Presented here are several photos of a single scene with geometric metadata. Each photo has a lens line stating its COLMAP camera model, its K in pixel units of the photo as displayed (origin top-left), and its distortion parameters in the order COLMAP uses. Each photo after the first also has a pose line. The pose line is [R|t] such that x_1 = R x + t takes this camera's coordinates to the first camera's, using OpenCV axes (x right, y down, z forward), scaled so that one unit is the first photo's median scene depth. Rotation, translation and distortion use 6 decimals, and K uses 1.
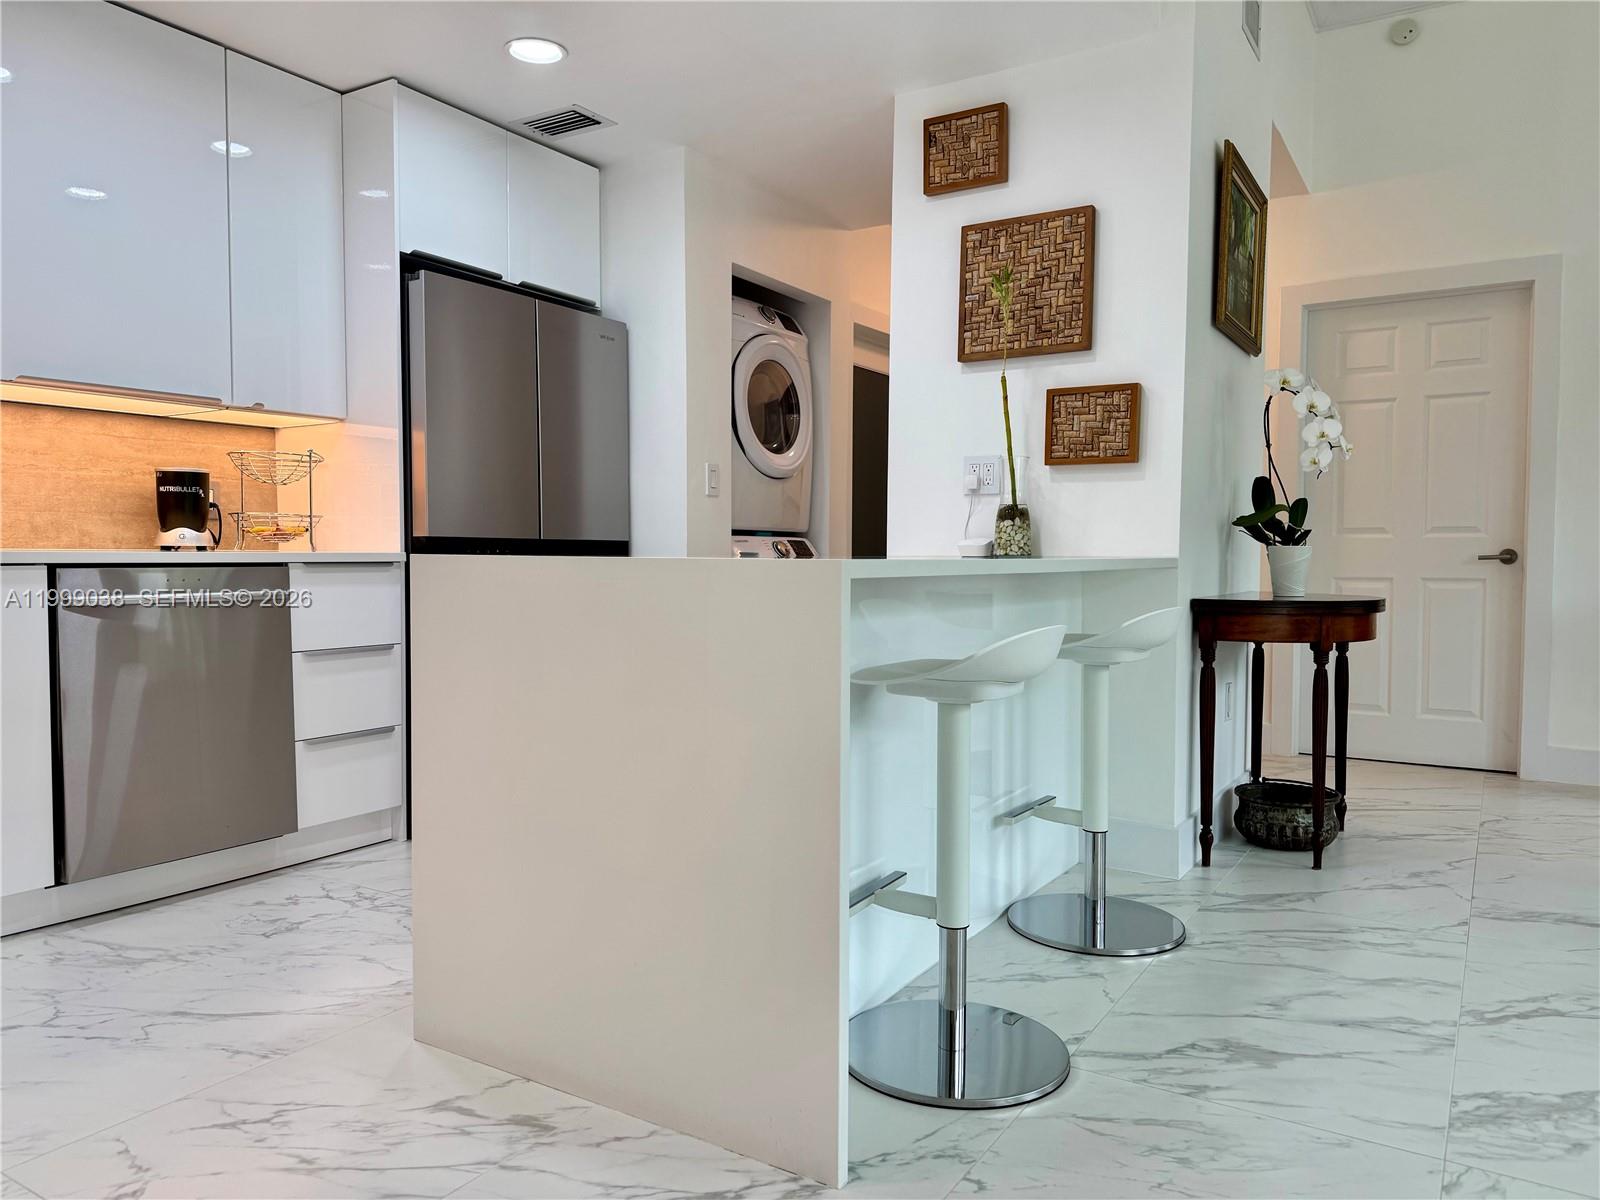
lens RADIAL K [[1119.5, 0, 799.4], [0, 1119.5, 605.1], [0, 0, 1]] dist [0.058232, -0.075755]
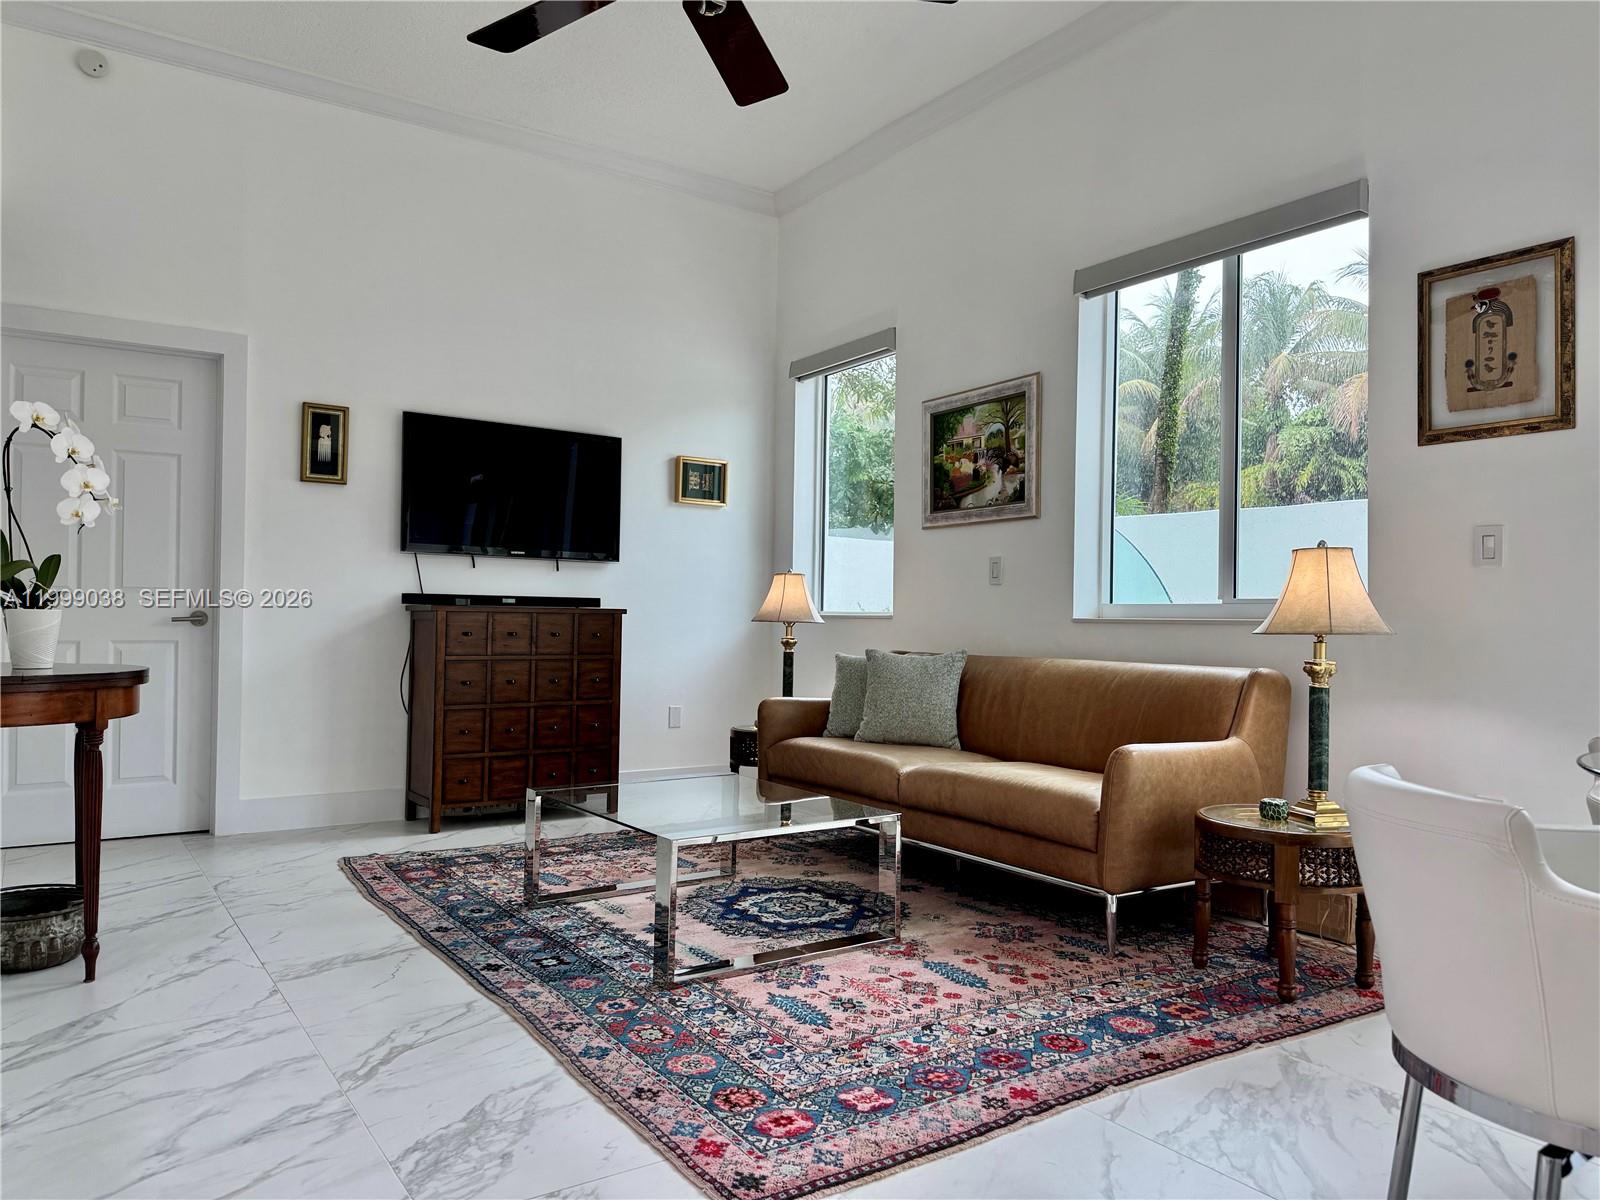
lens RADIAL K [[1119.5, 0, 799.6], [0, 1119.5, 601.3], [0, 0, 1]] dist [0.058232, -0.075755]
pose [[0.404867, 0.015065, 0.914251, -0.121568], [0.029720, 0.999119, -0.029625, -0.016863], [-0.913892, 0.039166, 0.404063, 0.134533]]
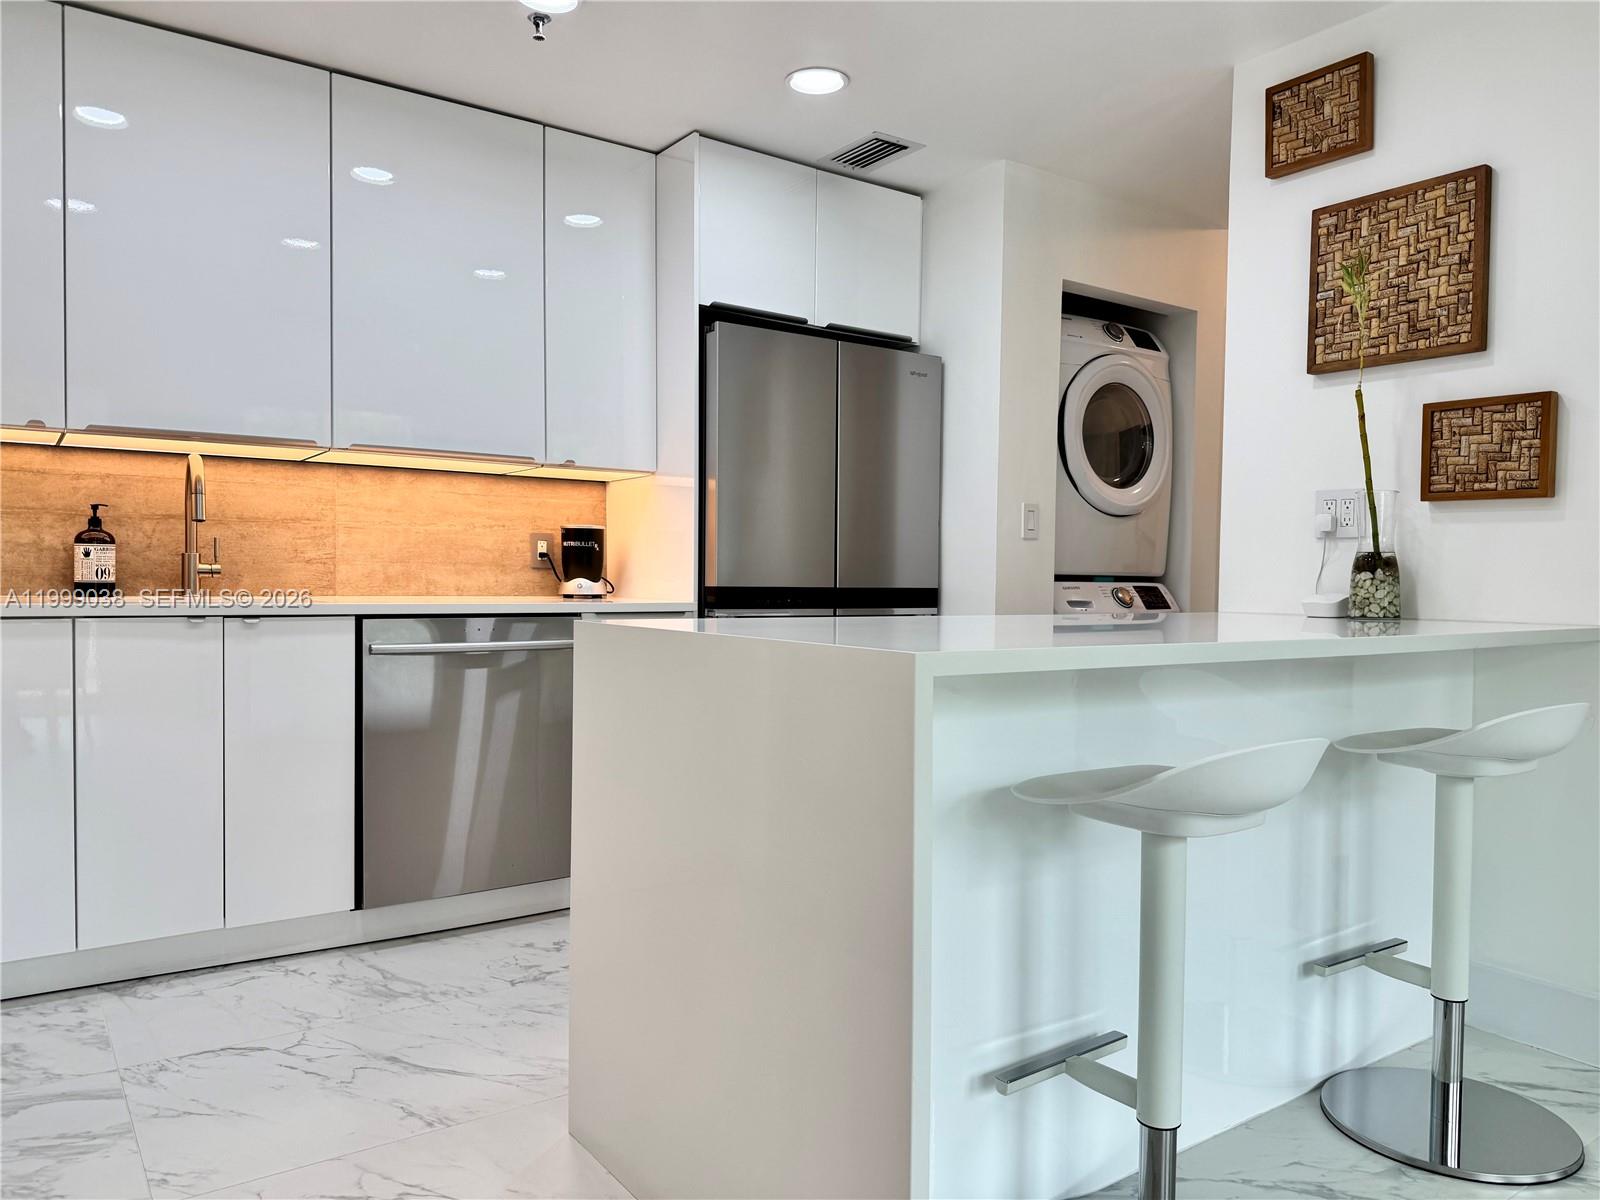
lens RADIAL K [[1119.5, 0, 804.9], [0, 1119.5, 604.6], [0, 0, 1]] dist [0.058232, -0.075755]
pose [[0.925923, 0.014531, -0.377434, 0.121240], [-0.023919, 0.999510, -0.020198, -0.027668], [0.376955, 0.027730, 0.925816, 0.118760]]
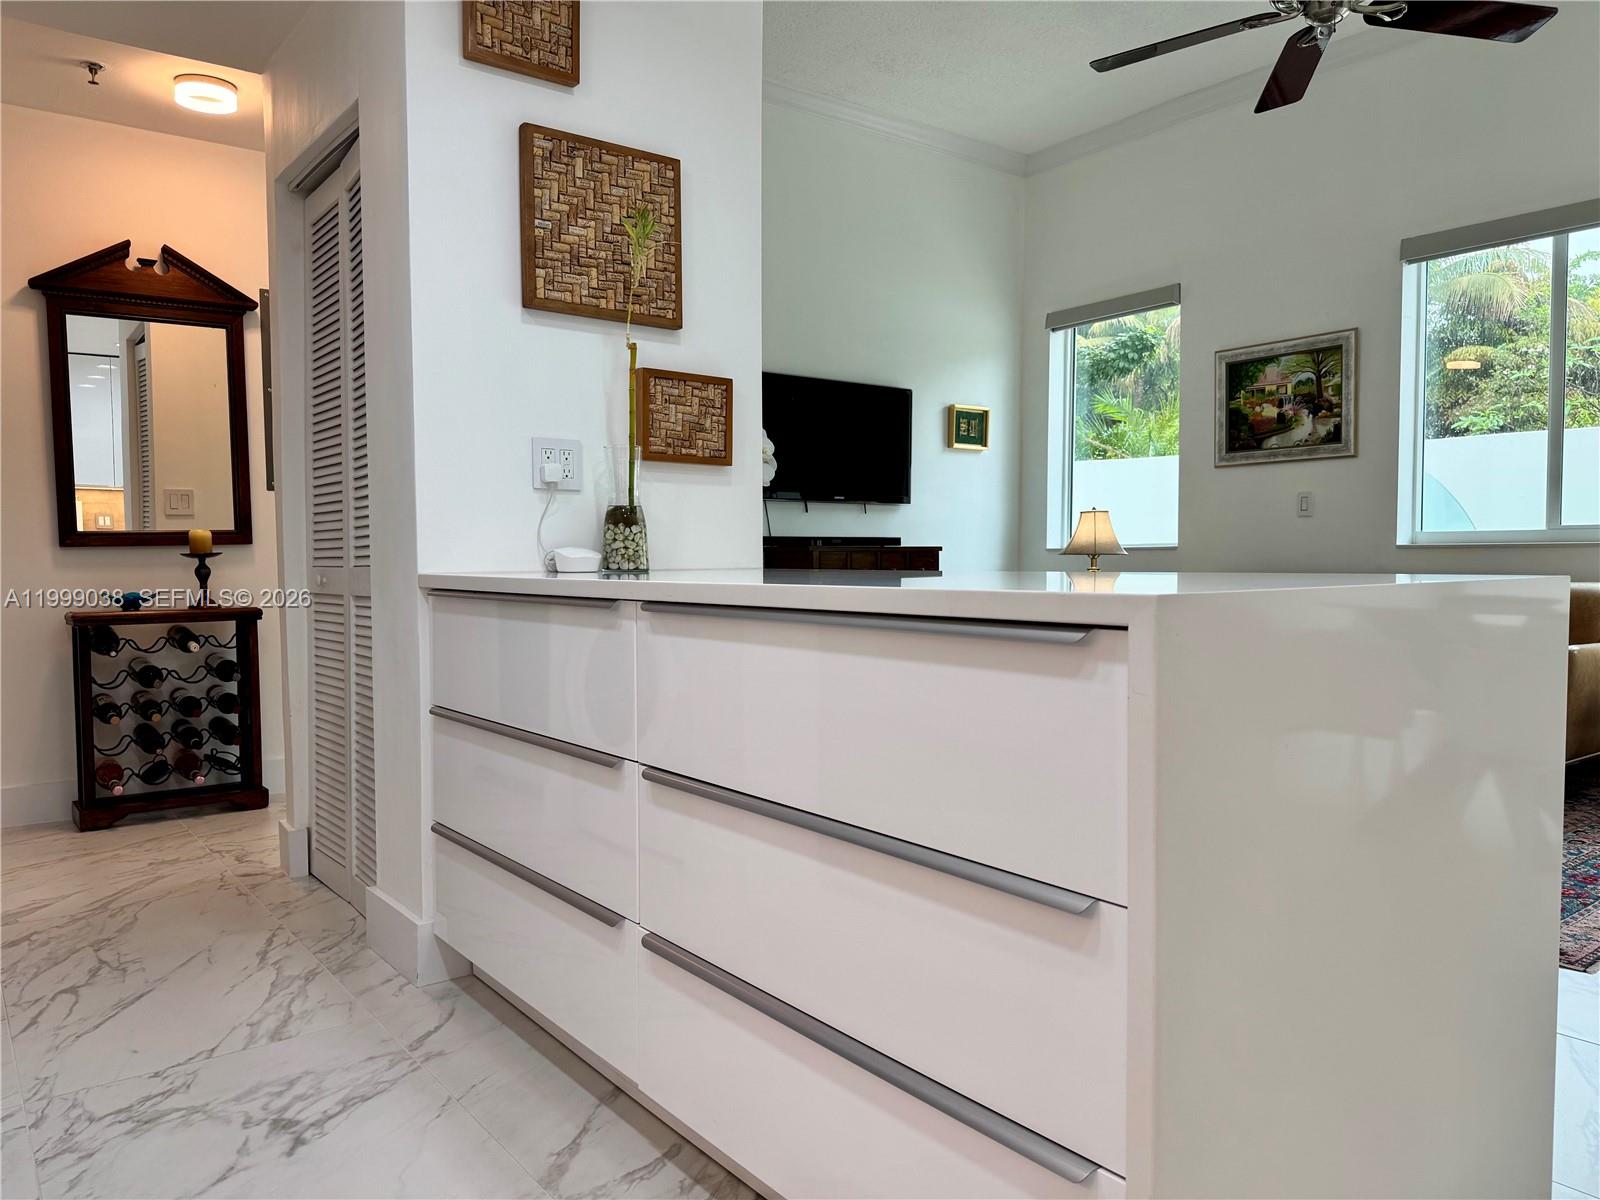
lens RADIAL K [[1119.5, 0, 806.3], [0, 1119.5, 617.2], [0, 0, 1]] dist [0.058232, -0.075755]
pose [[0.345250, -0.061531, 0.936492, -0.515909], [0.053700, 0.997509, 0.045743, -0.040636], [-0.936973, 0.034497, 0.347694, 0.604595]]
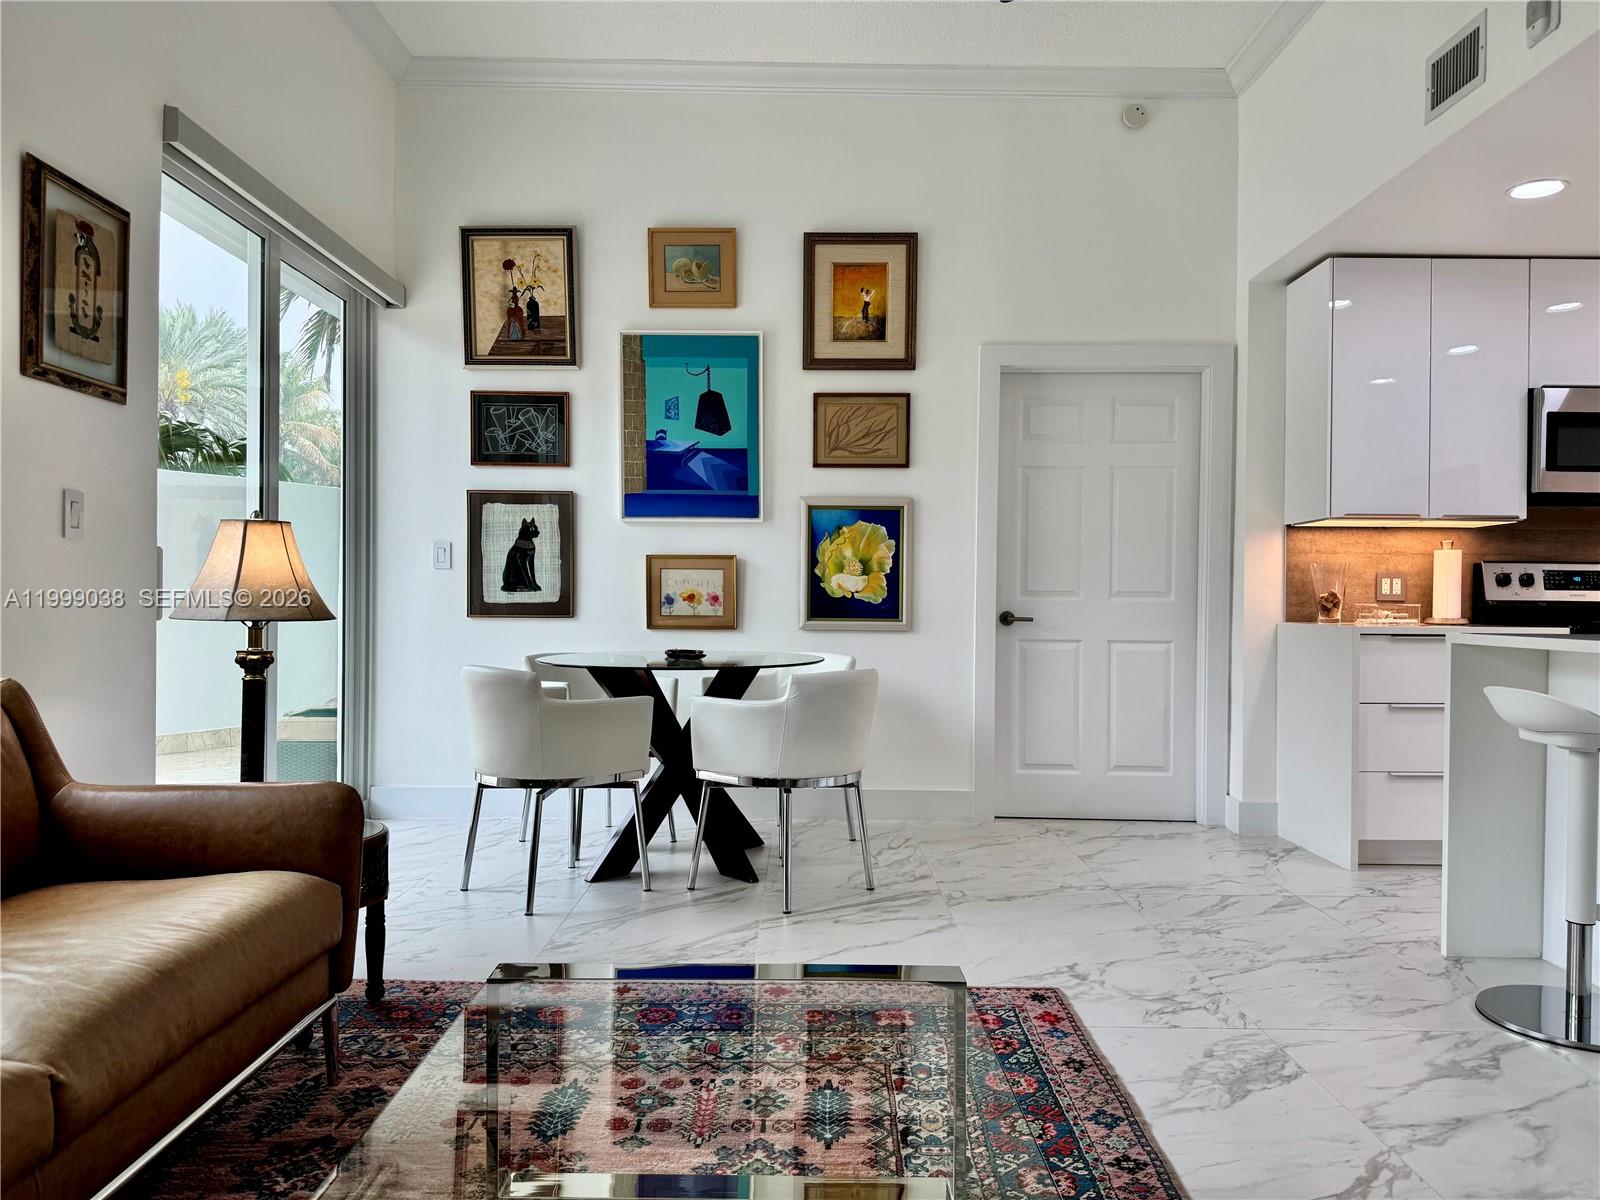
lens RADIAL K [[1119.5, 0, 799.2], [0, 1119.5, 606.5], [0, 0, 1]] dist [0.058232, -0.075755]
pose [[-0.850382, -0.012235, -0.526024, 0.984055], [-0.038786, 0.998467, 0.039478, -0.058779], [0.524735, 0.053974, -0.849553, 0.998967]]
